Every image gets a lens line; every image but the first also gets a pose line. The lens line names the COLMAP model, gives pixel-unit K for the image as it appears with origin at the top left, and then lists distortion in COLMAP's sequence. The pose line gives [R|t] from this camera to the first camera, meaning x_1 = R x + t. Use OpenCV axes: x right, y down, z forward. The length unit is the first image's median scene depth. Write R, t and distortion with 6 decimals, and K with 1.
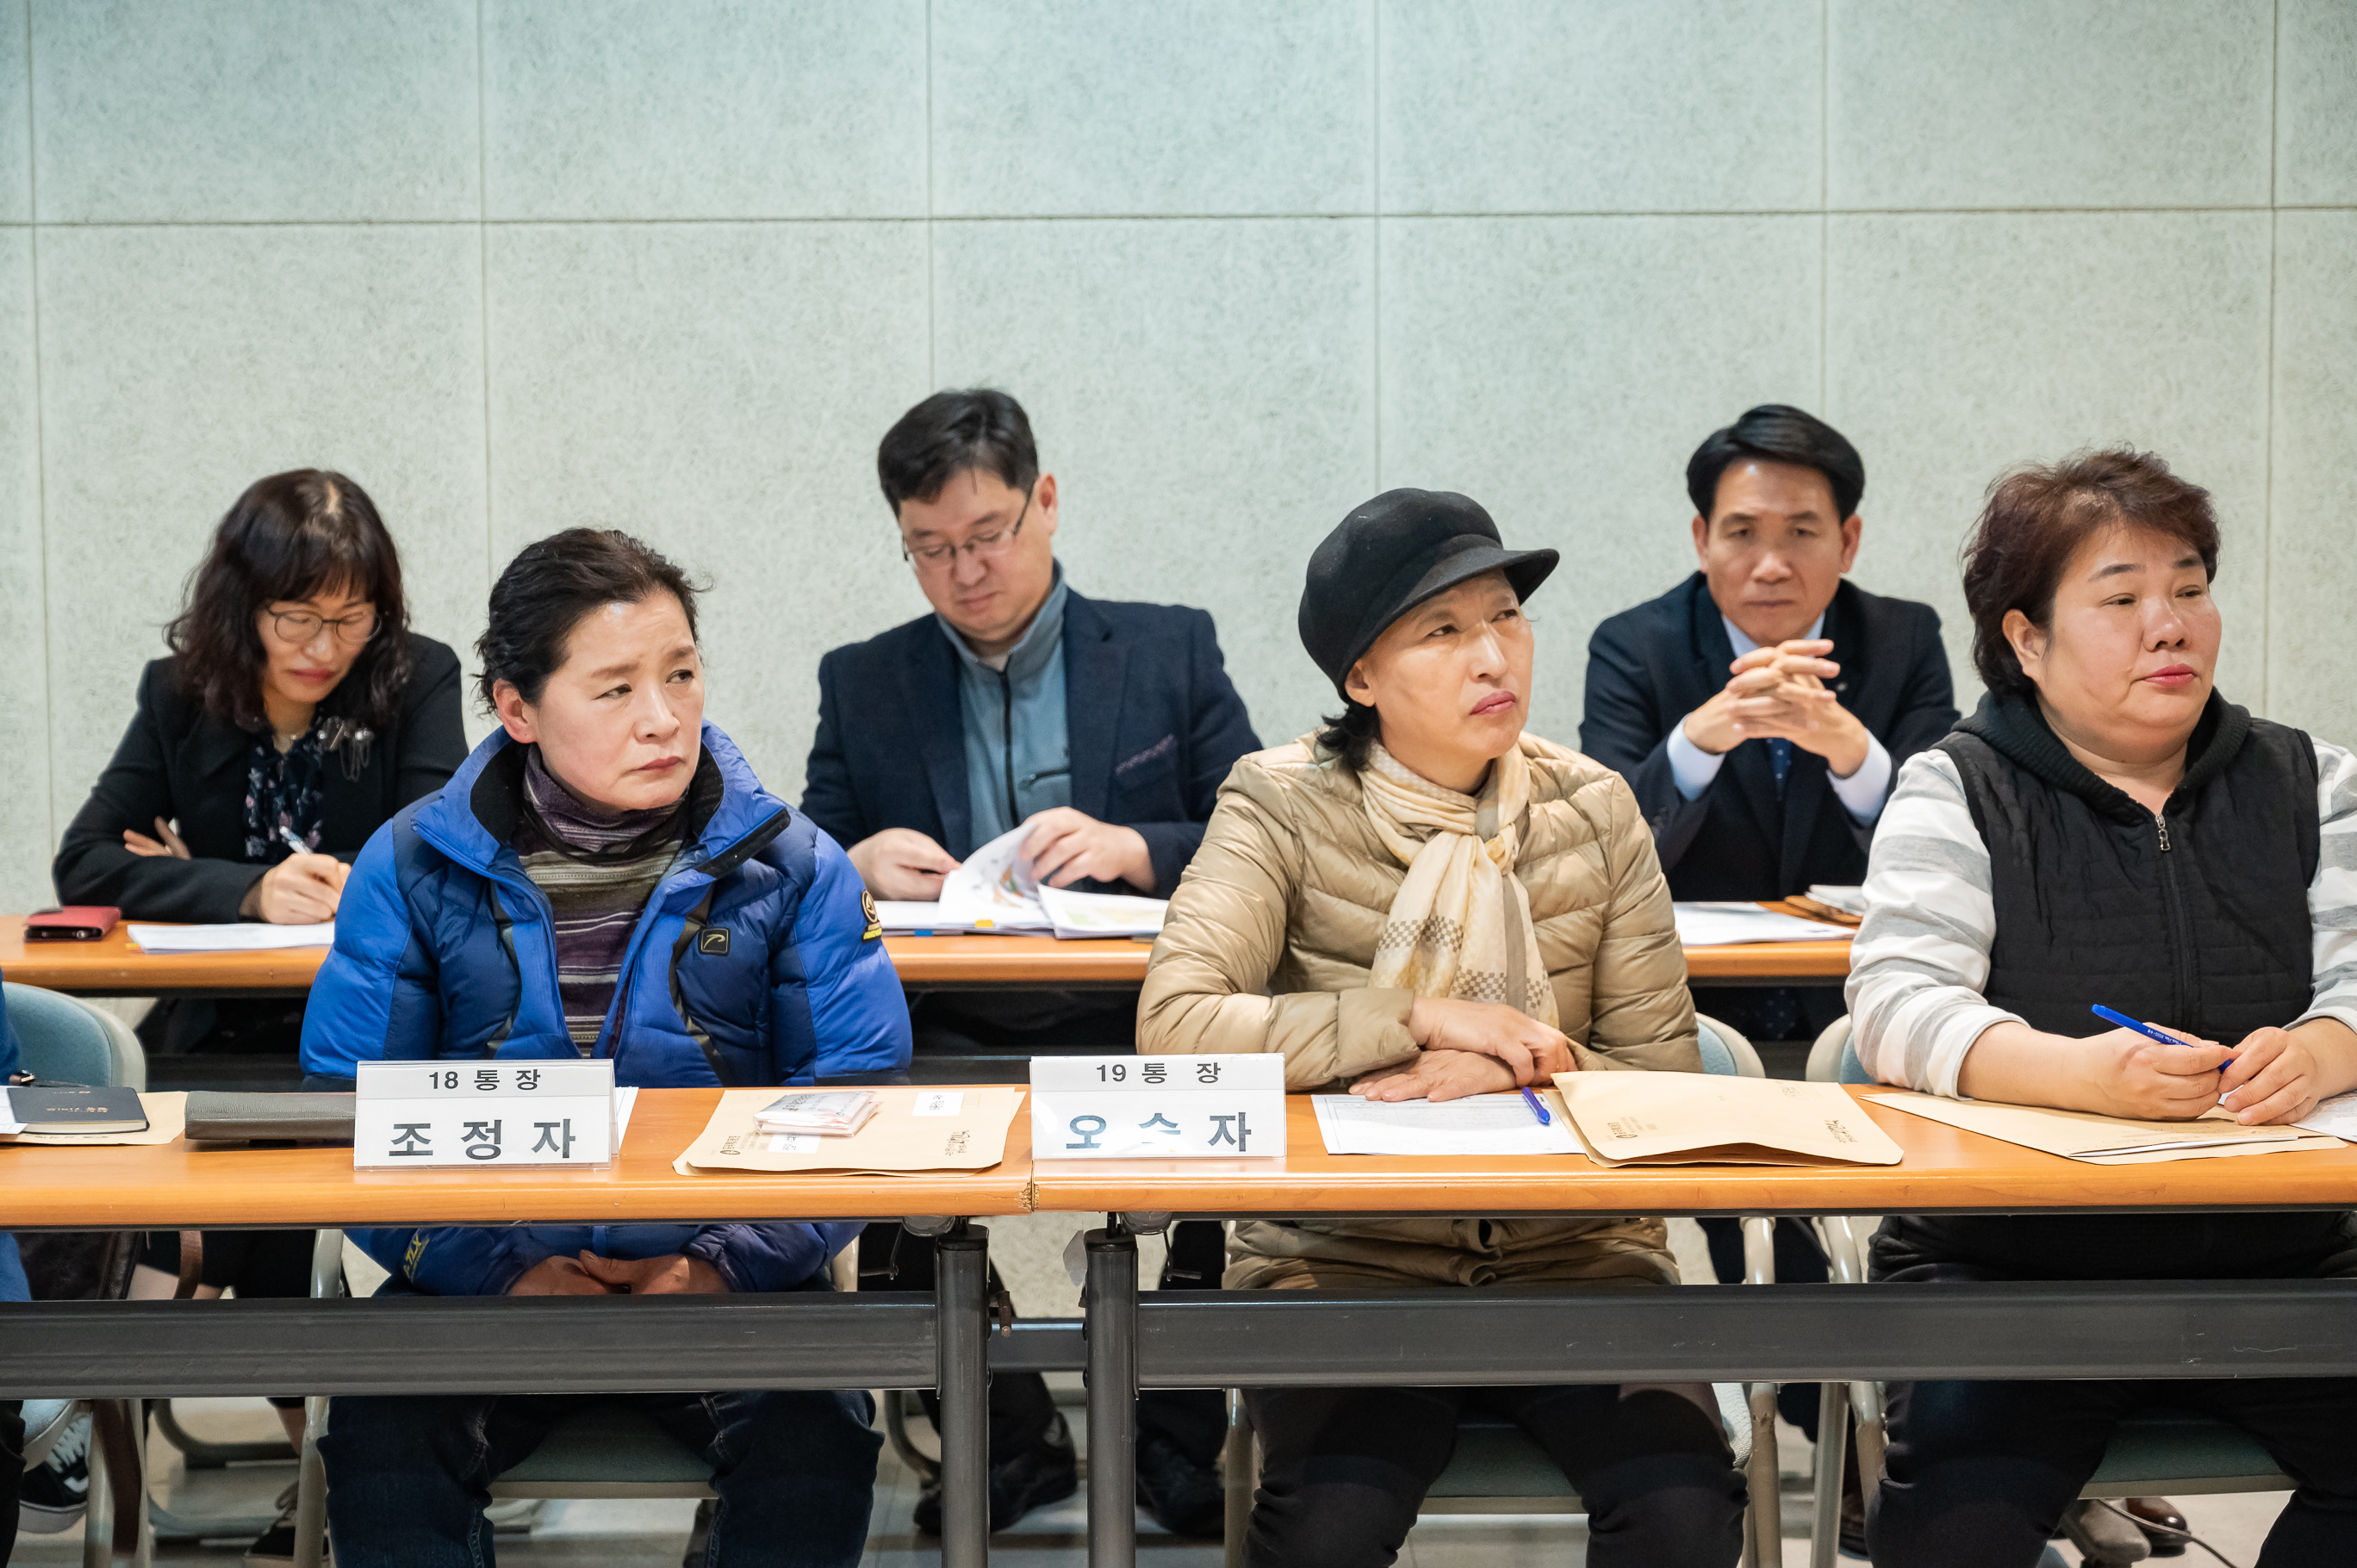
lens RADIAL K [[4817.8, 0, 1137.2], [0, 4817.8, 780.5], [0, 0, 1]] dist [0.018108, 0.098233]
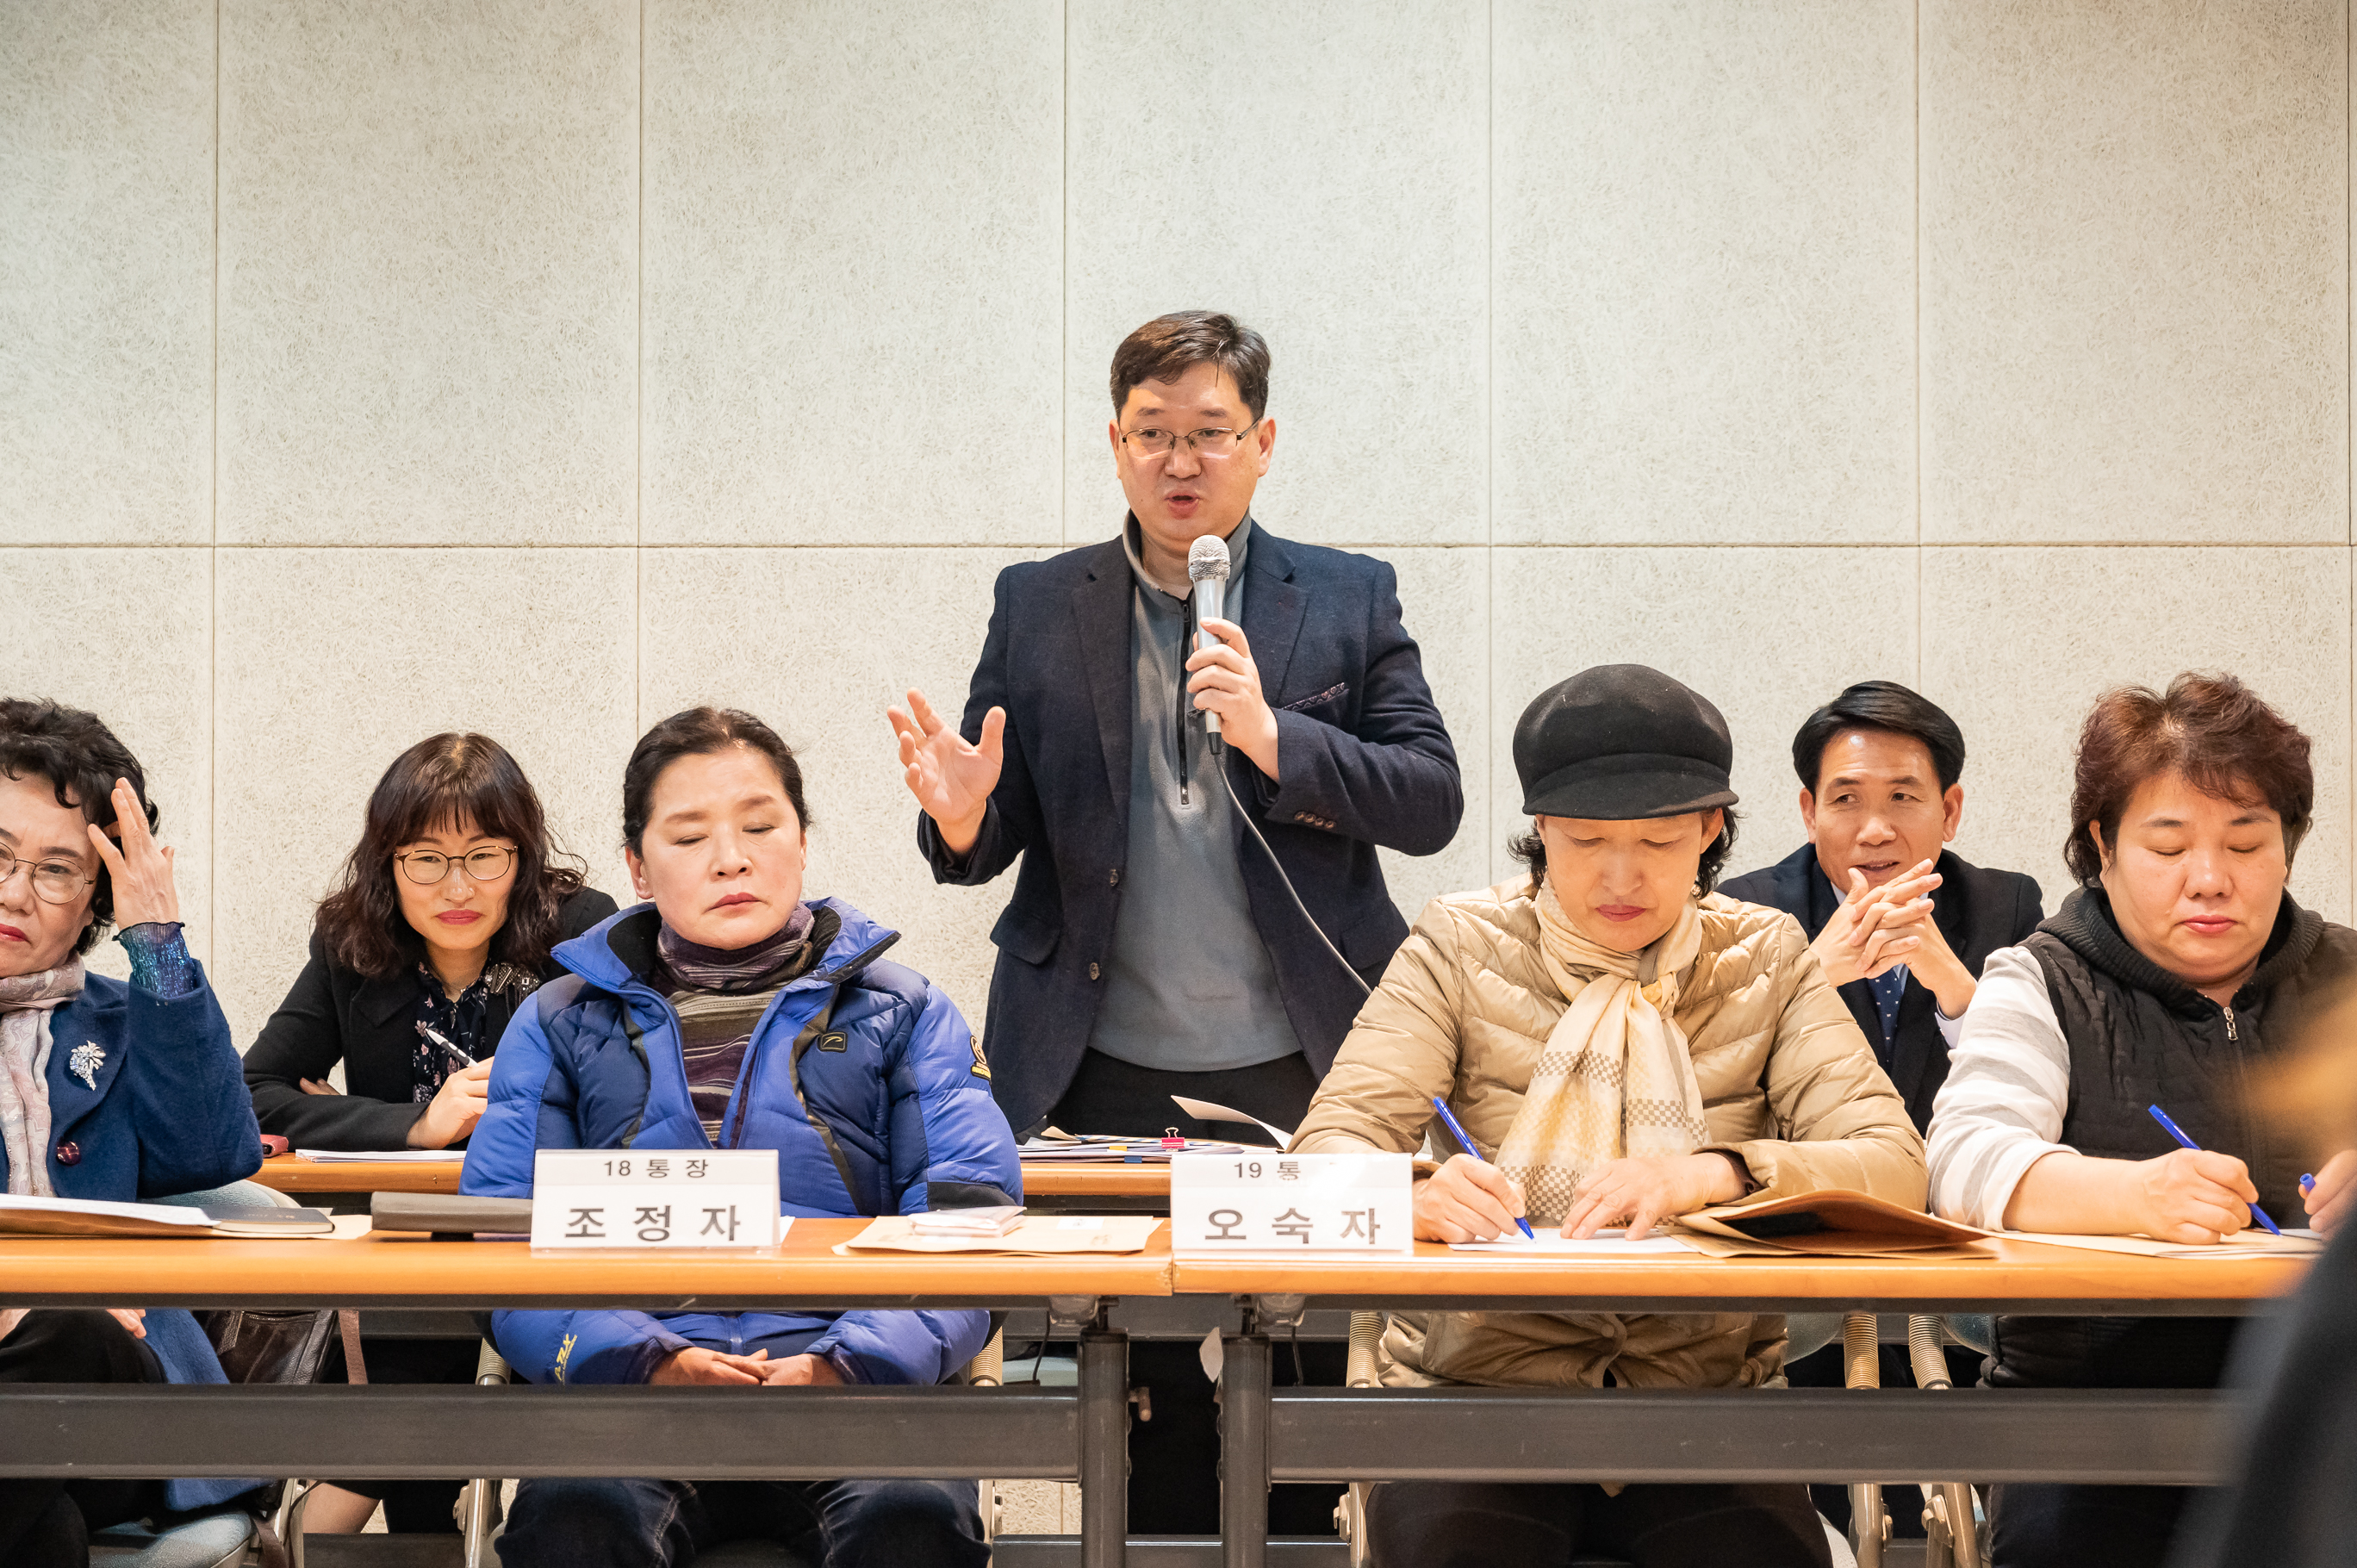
lens RADIAL K [[4808.8, 0, 1133.0], [0, 4808.8, 782.3], [0, 0, 1]] dist [0.017829, 0.104129]
pose [[0.999739, 0.007850, -0.021445, -0.005016], [-0.010356, 0.992796, -0.119371, 0.059673], [0.020353, 0.119562, 0.992618, -0.032847]]
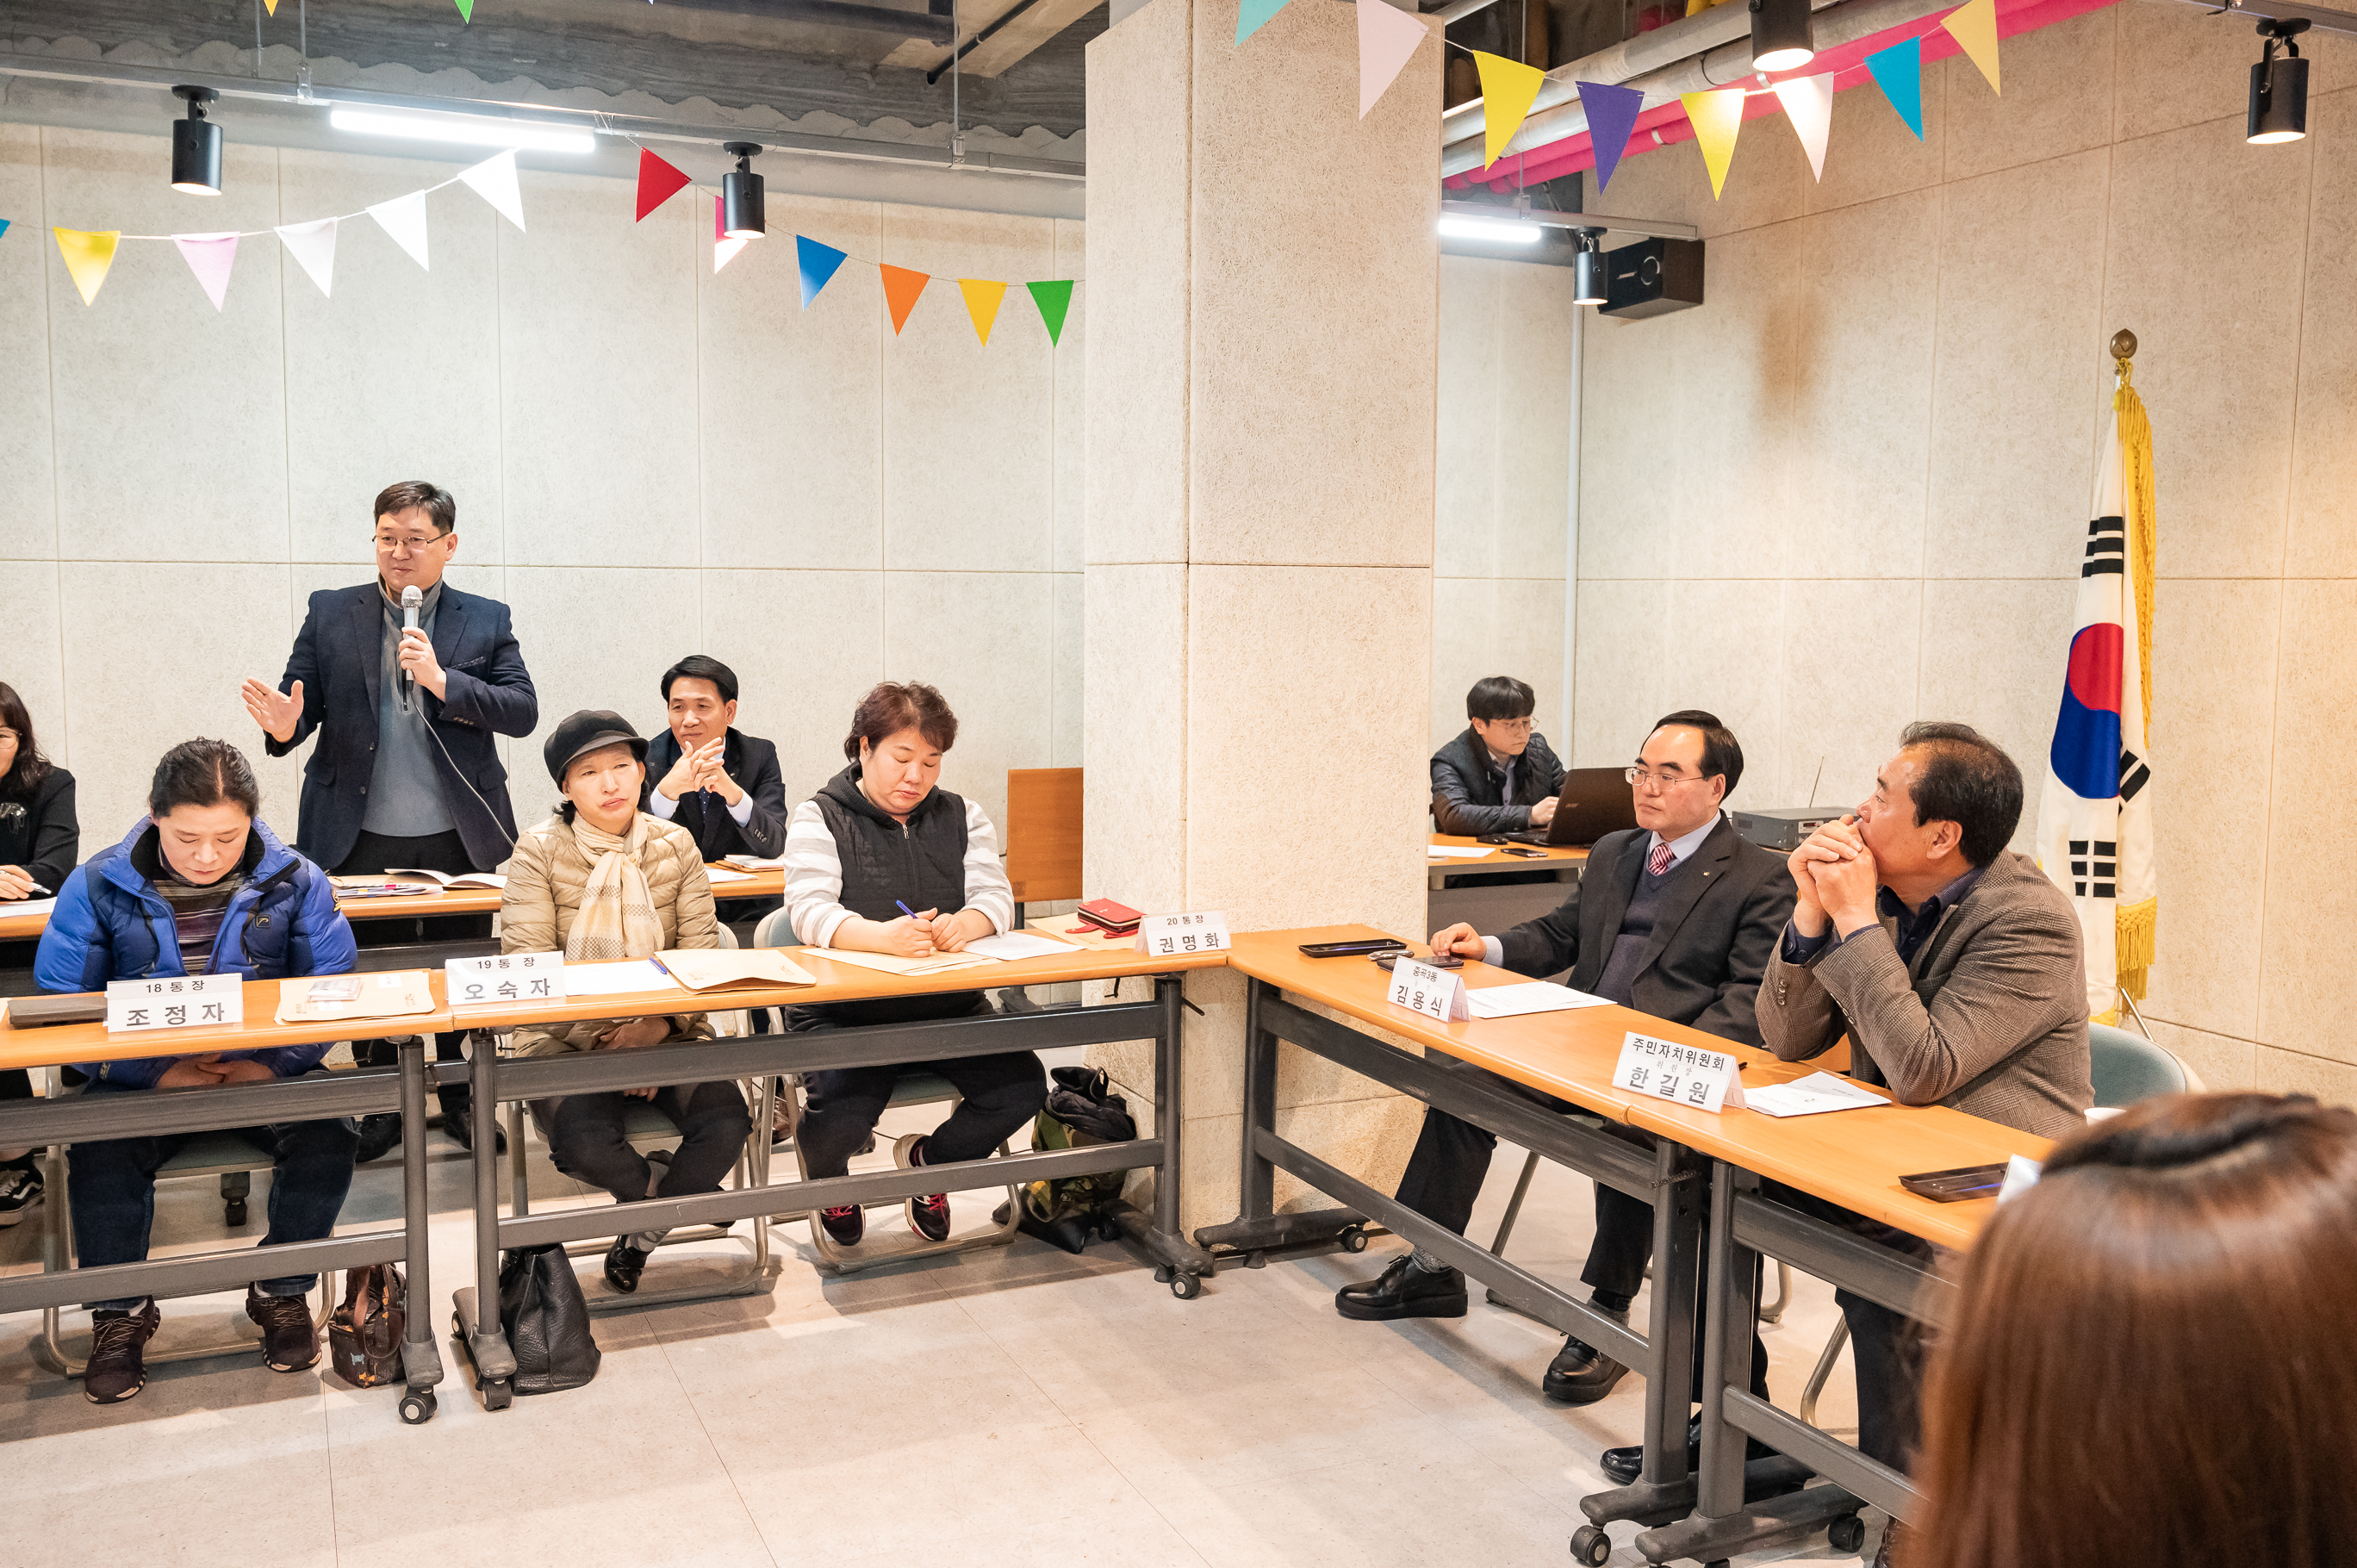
lens RADIAL K [[1984.5, 0, 1178.5], [0, 1984.5, 784.0], [0, 0, 1]] dist [-0.013710, 0.006453]
pose [[0.907646, -0.025418, 0.418966, -0.056246], [0.024344, 0.999672, 0.007909, -0.013432], [-0.419029, 0.003021, 0.907968, 0.014114]]
